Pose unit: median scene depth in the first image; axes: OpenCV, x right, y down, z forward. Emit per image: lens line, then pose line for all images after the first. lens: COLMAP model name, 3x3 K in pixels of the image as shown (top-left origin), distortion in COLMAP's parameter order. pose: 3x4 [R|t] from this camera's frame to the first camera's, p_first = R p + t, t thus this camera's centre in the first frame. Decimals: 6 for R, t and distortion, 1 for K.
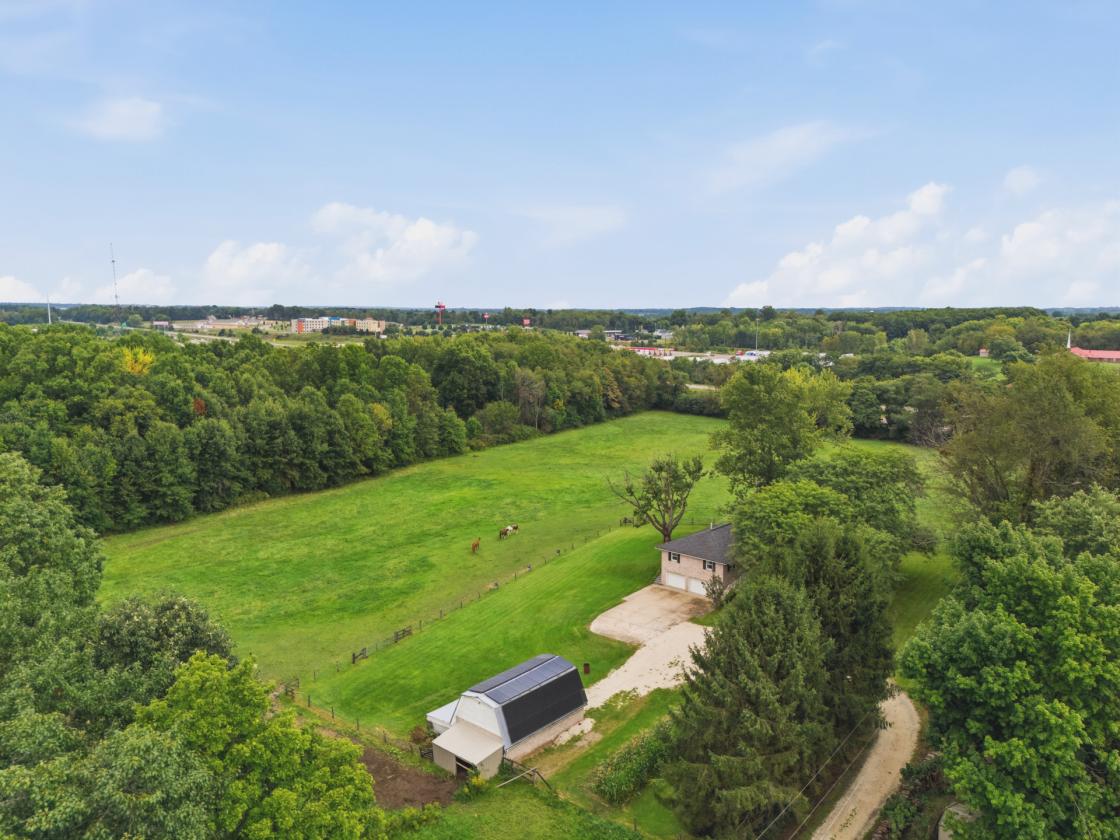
lens RADIAL K [[813.3, 0, 560.0], [0, 813.3, 420.0], [0, 0, 1]] dist [-0.002881, 0.001954]
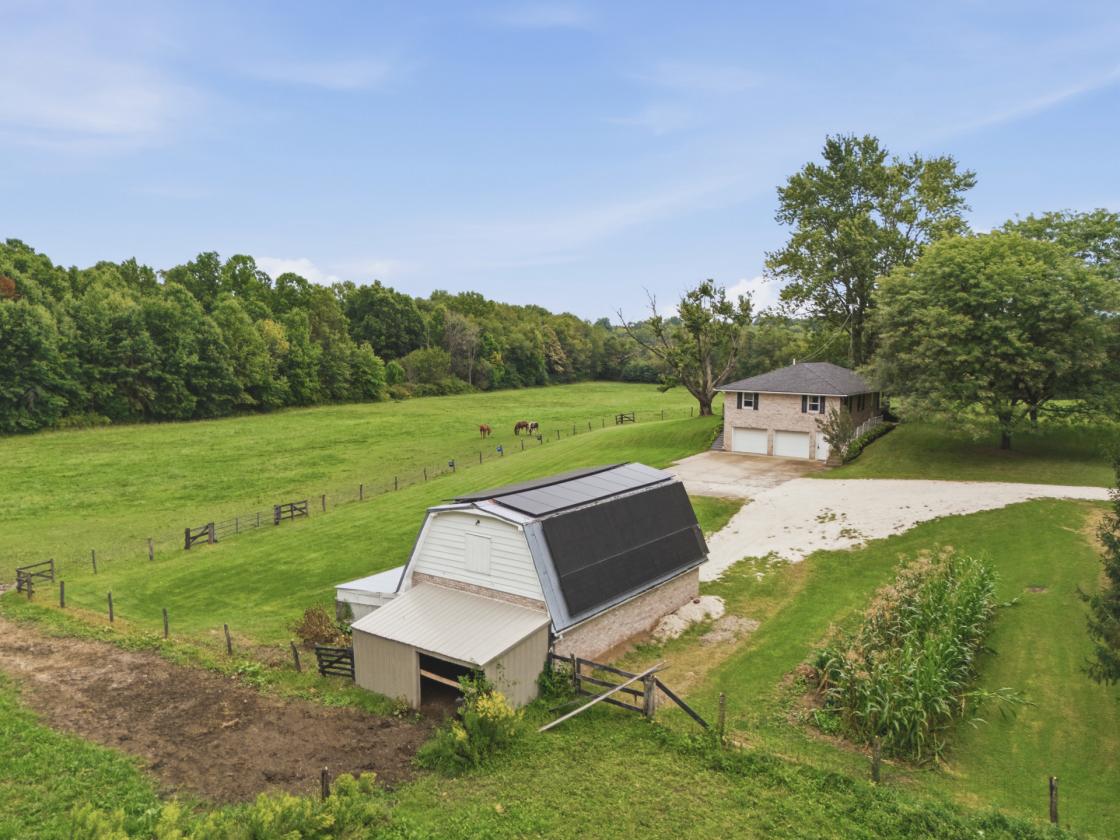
lens RADIAL K [[813.3, 0, 560.0], [0, 813.3, 420.0], [0, 0, 1]] dist [-0.002881, 0.001954]
pose [[0.994102, 0.001737, 0.108438, -0.040863], [0.003144, 0.998990, -0.044822, 0.126735], [-0.108406, 0.044898, 0.993092, 0.245132]]
